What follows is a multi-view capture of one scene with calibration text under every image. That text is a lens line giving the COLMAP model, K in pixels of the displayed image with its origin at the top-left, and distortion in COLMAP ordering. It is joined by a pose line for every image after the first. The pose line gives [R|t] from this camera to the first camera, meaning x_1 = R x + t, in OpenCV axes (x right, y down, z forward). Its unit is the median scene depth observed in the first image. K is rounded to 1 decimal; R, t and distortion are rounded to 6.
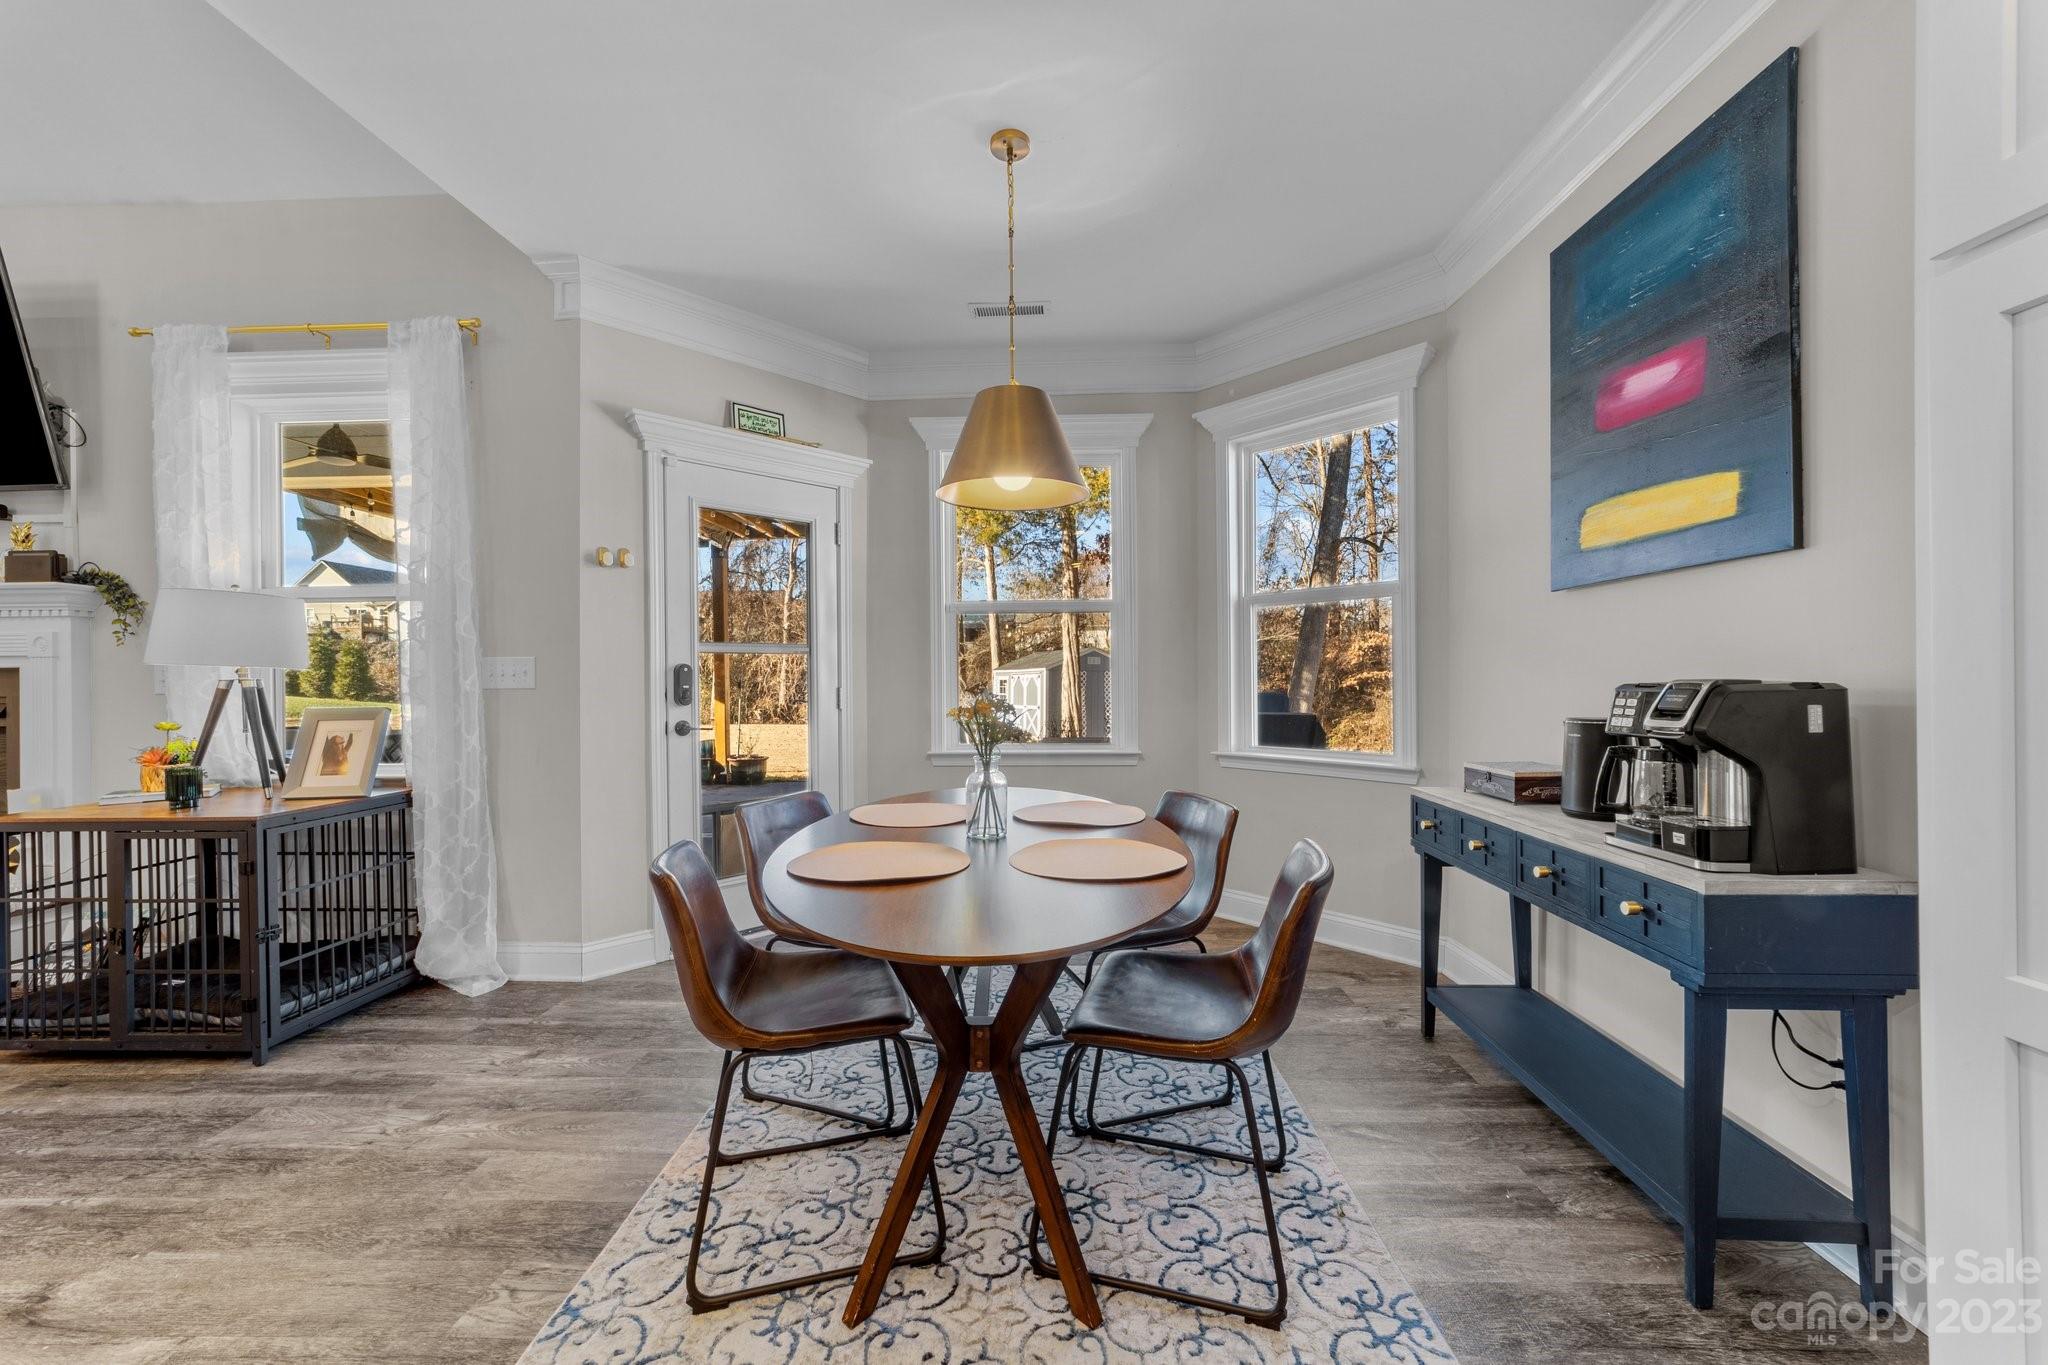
lens RADIAL K [[788.5, 0, 1027.0], [0, 788.5, 682.6], [0, 0, 1]] dist [-0.017966, 0.008518]
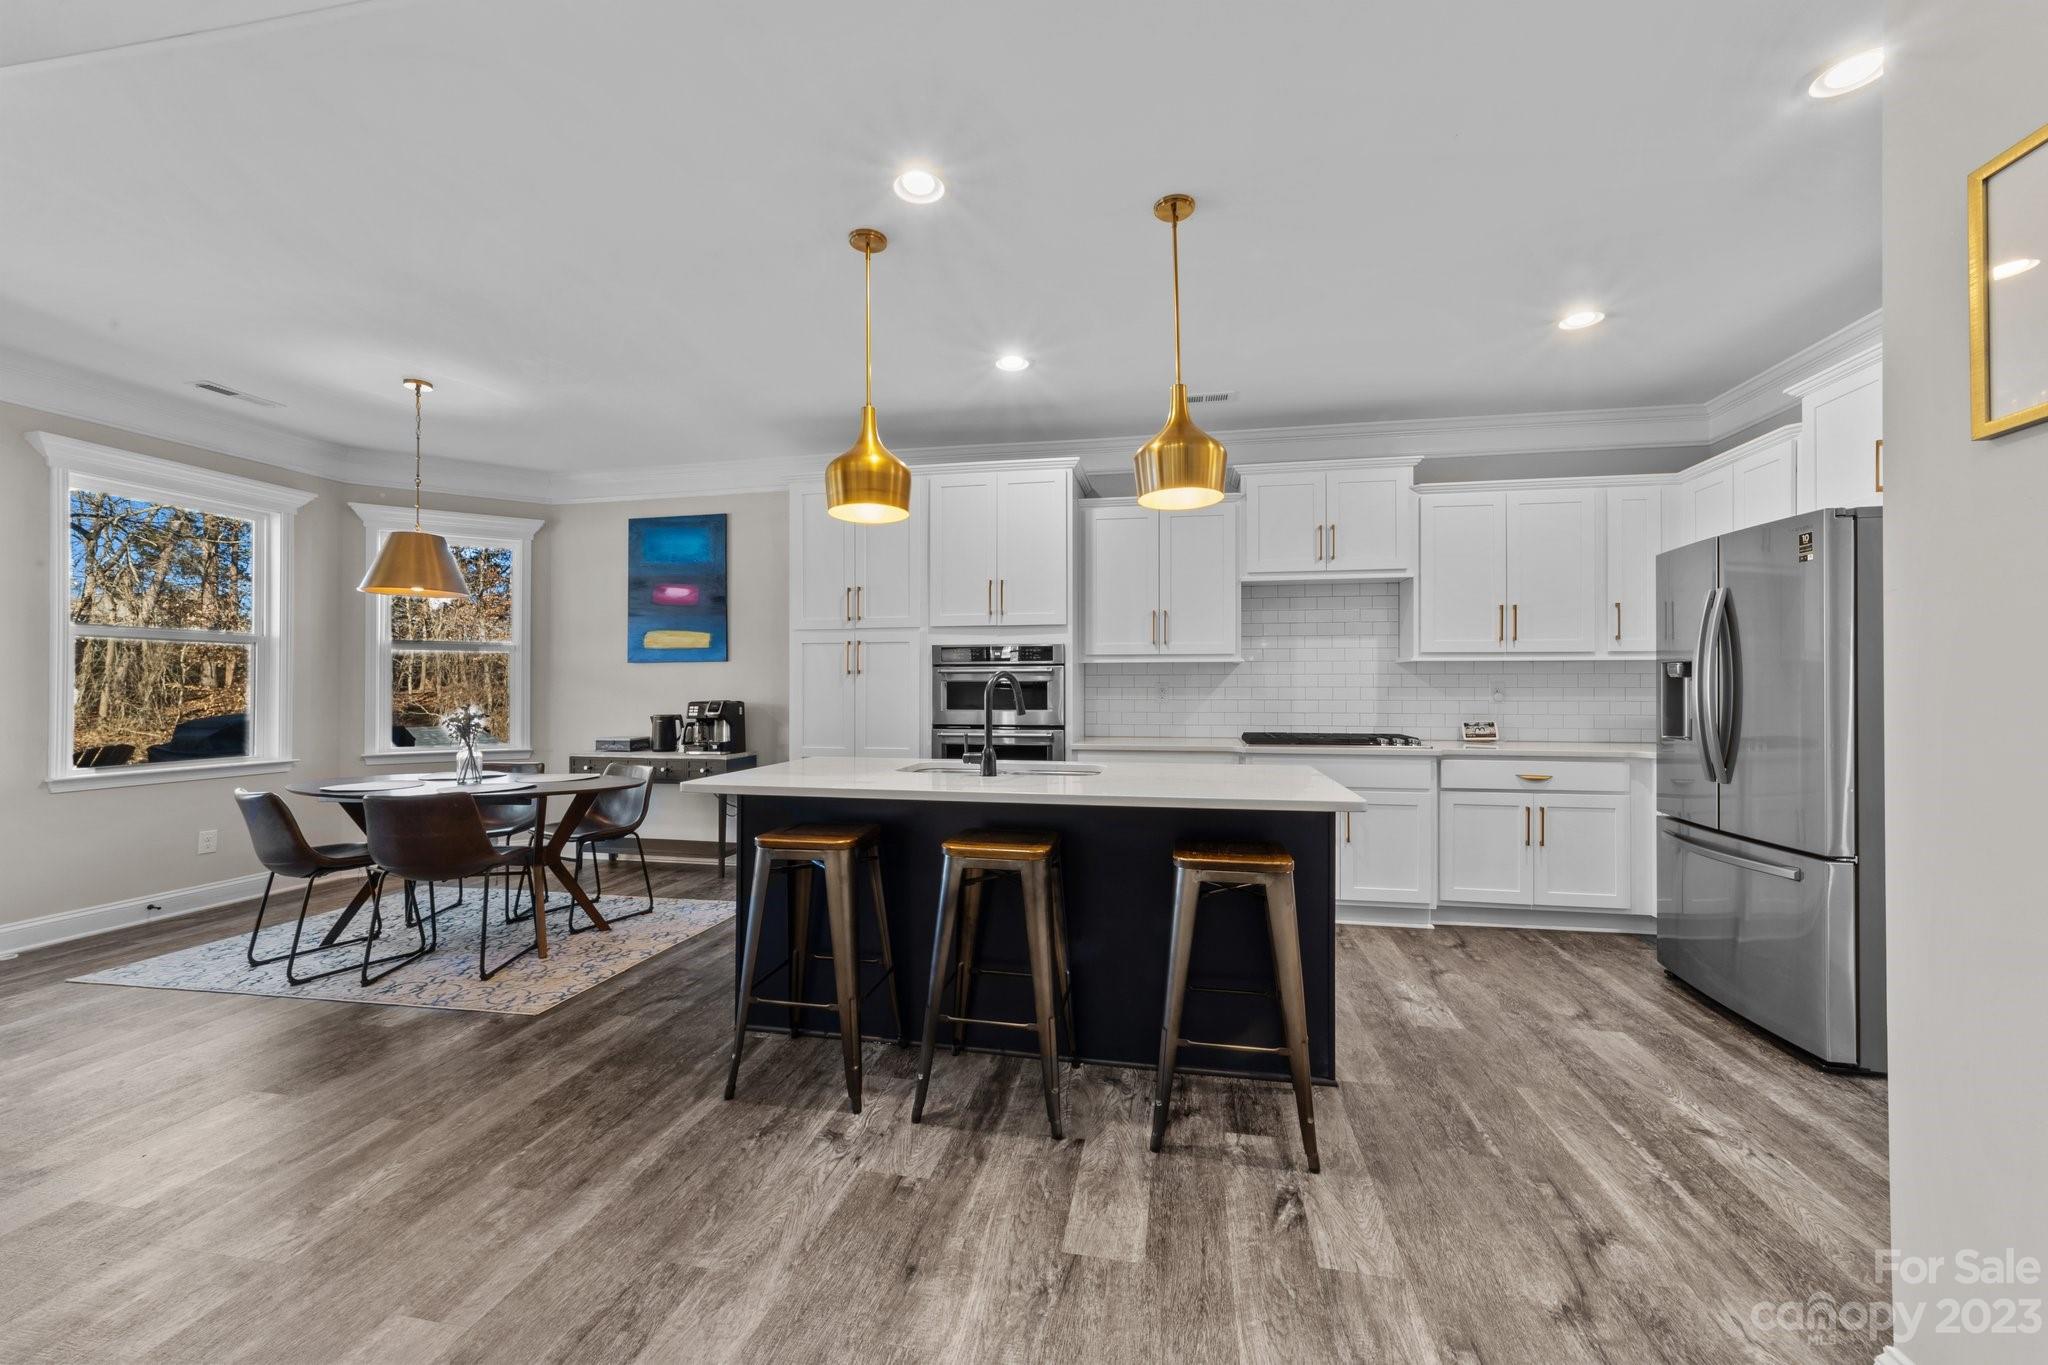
lens RADIAL K [[788.5, 0, 1027.0], [0, 788.5, 682.6], [0, 0, 1]] dist [-0.017966, 0.008518]
pose [[0.158734, 0.014372, 0.987217, -1.568733], [0.007361, 0.999849, -0.015739, -0.010827], [-0.987294, 0.009765, 0.158604, -0.598081]]
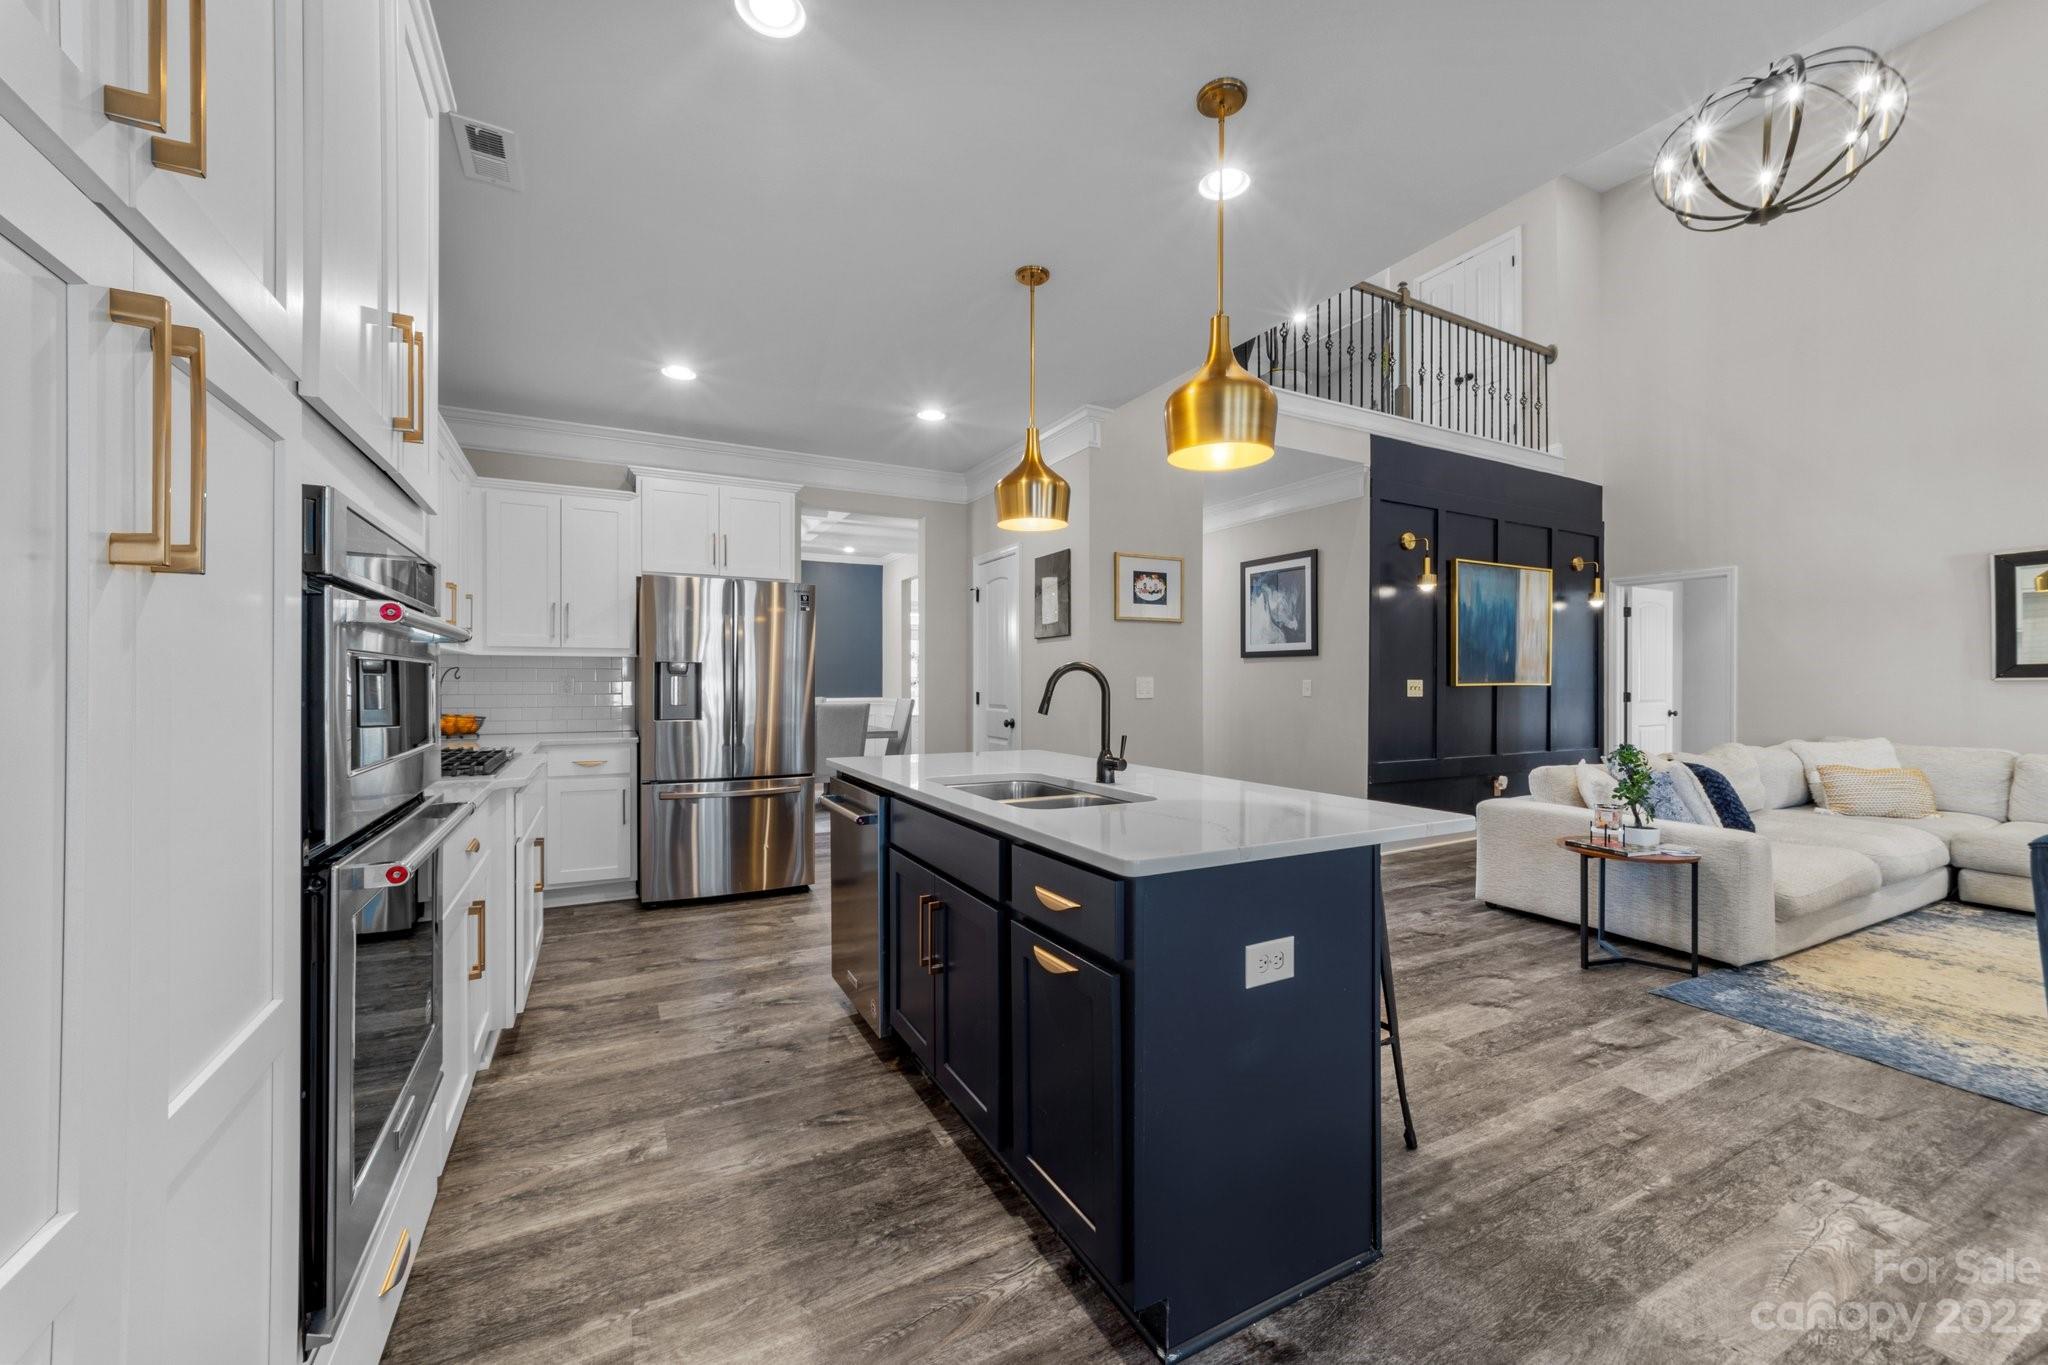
lens RADIAL K [[805.1, 0, 1024.0], [0, 805.1, 682.5], [0, 0, 1]] dist [-0.013169, 0.009430]
pose [[-0.866897, 0.008916, -0.498407, 0.294746], [0.001891, 0.999892, 0.014599, -0.039684], [0.498483, 0.011713, -0.866820, 0.565873]]
